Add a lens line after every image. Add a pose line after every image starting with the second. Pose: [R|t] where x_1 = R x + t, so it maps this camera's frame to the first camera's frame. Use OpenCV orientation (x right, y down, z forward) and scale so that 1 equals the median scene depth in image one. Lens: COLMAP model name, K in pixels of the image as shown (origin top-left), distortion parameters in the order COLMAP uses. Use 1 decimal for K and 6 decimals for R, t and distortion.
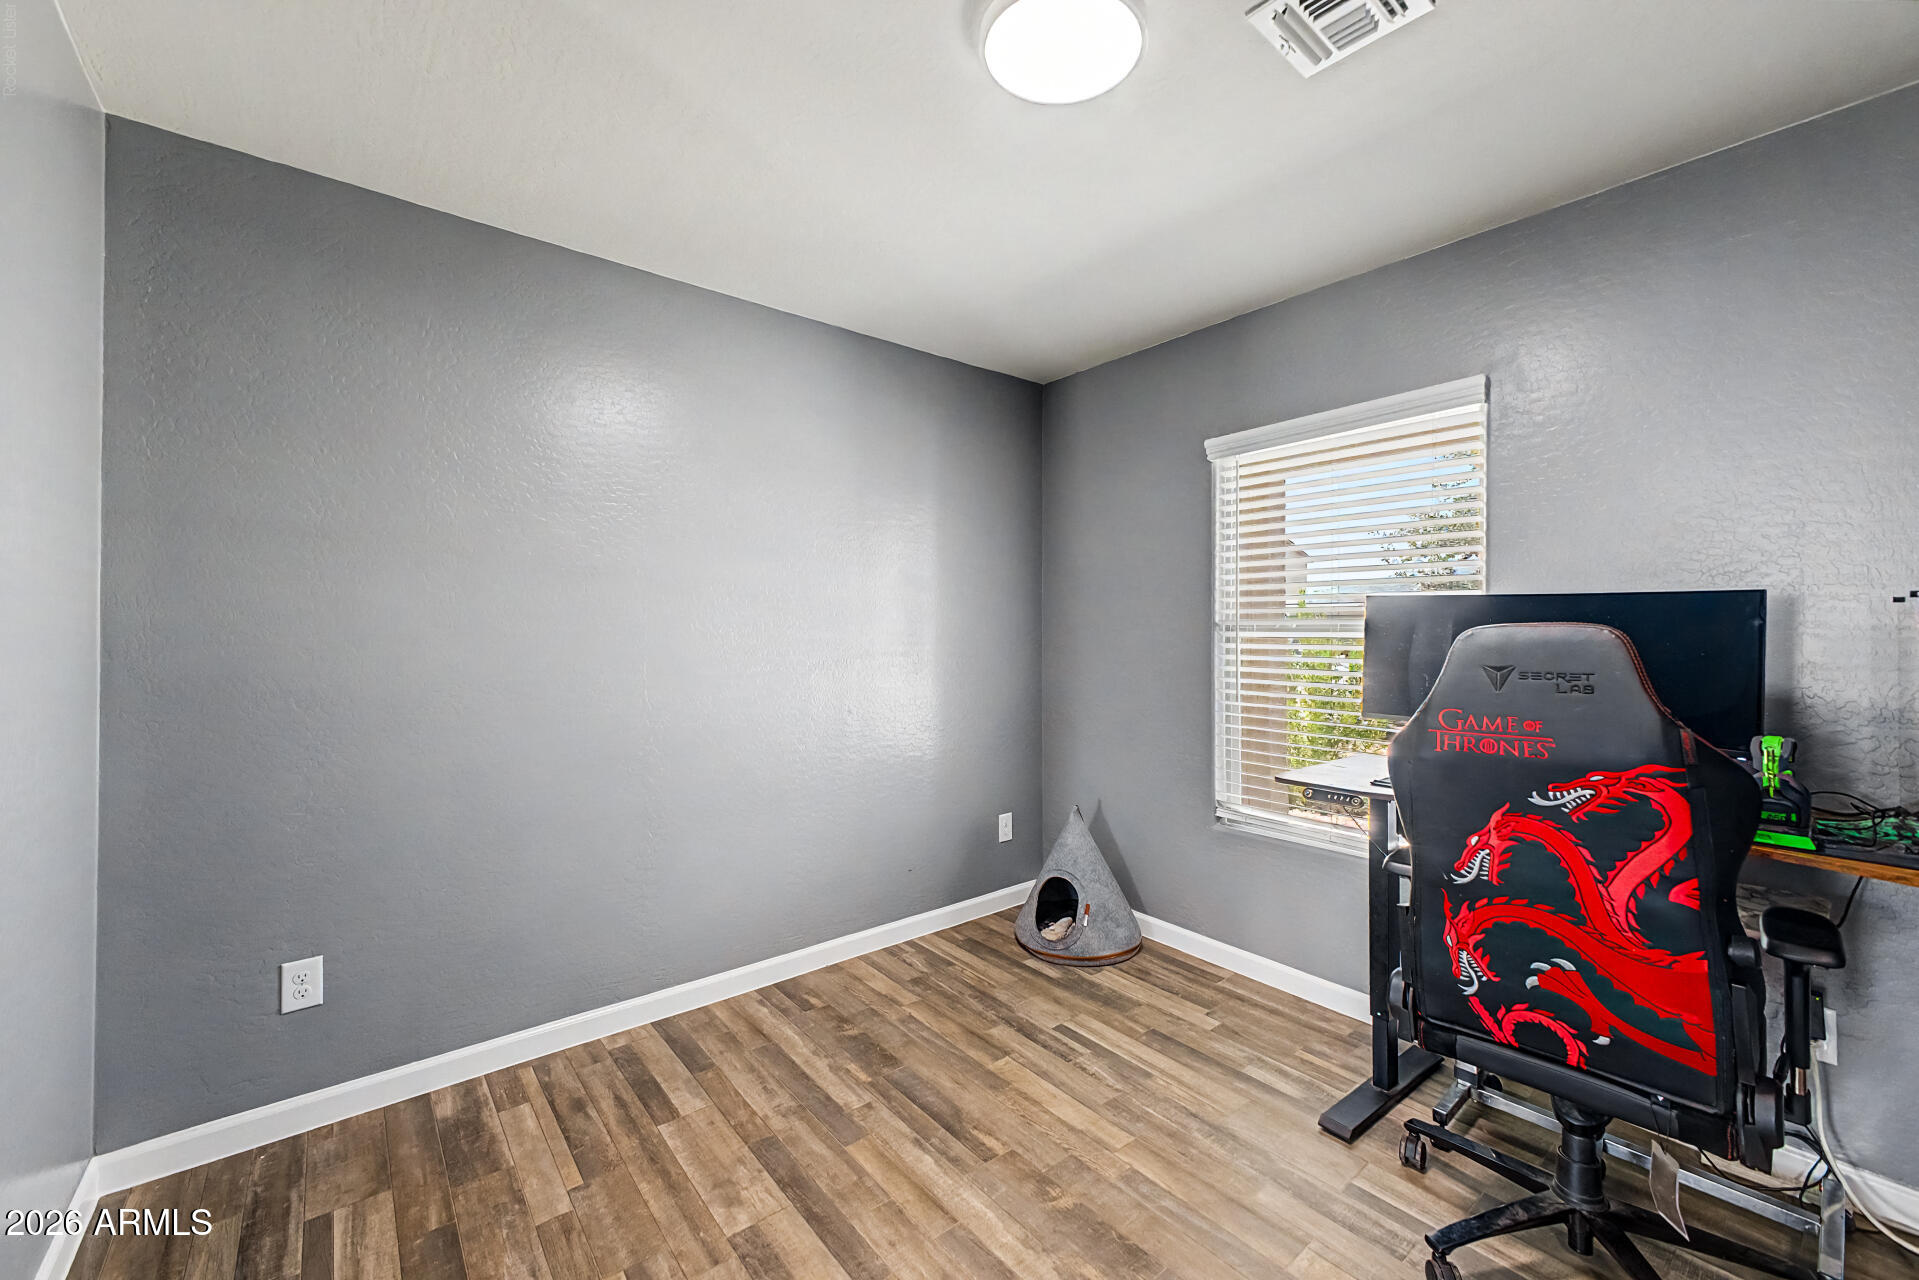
lens RADIAL K [[755.4, 0, 950.6], [0, 755.4, 657.4], [0, 0, 1]] dist [0.024223, -0.008451]
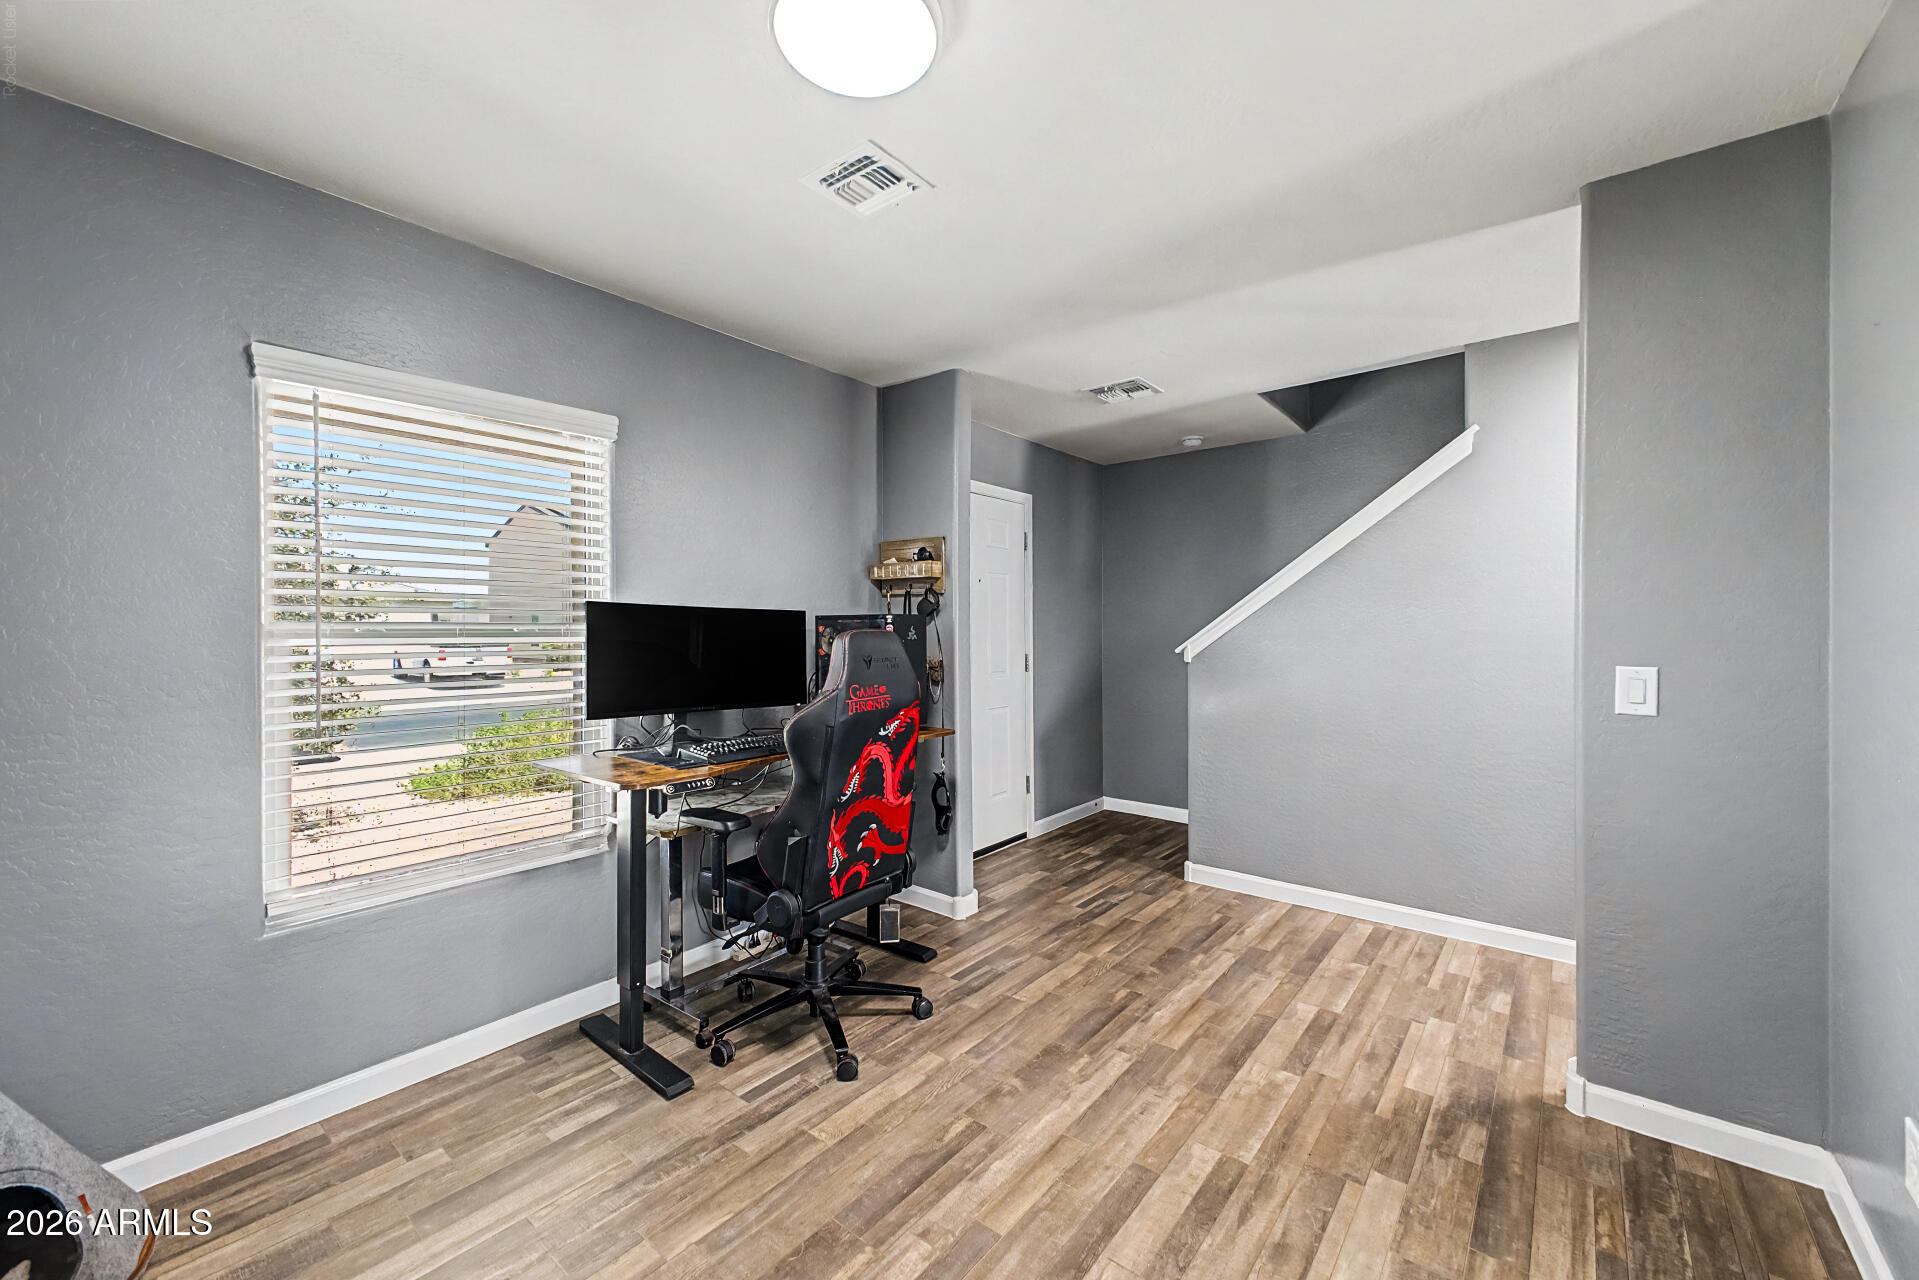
lens RADIAL K [[755.2, 0, 964.3], [0, 755.2, 631.8], [0, 0, 1]] dist [0.023291, -0.009585]
pose [[-0.212840, -0.003020, 0.977082, -1.185816], [0.042576, 0.999017, 0.012362, -0.059289], [-0.976159, 0.044232, -0.212502, 1.466773]]
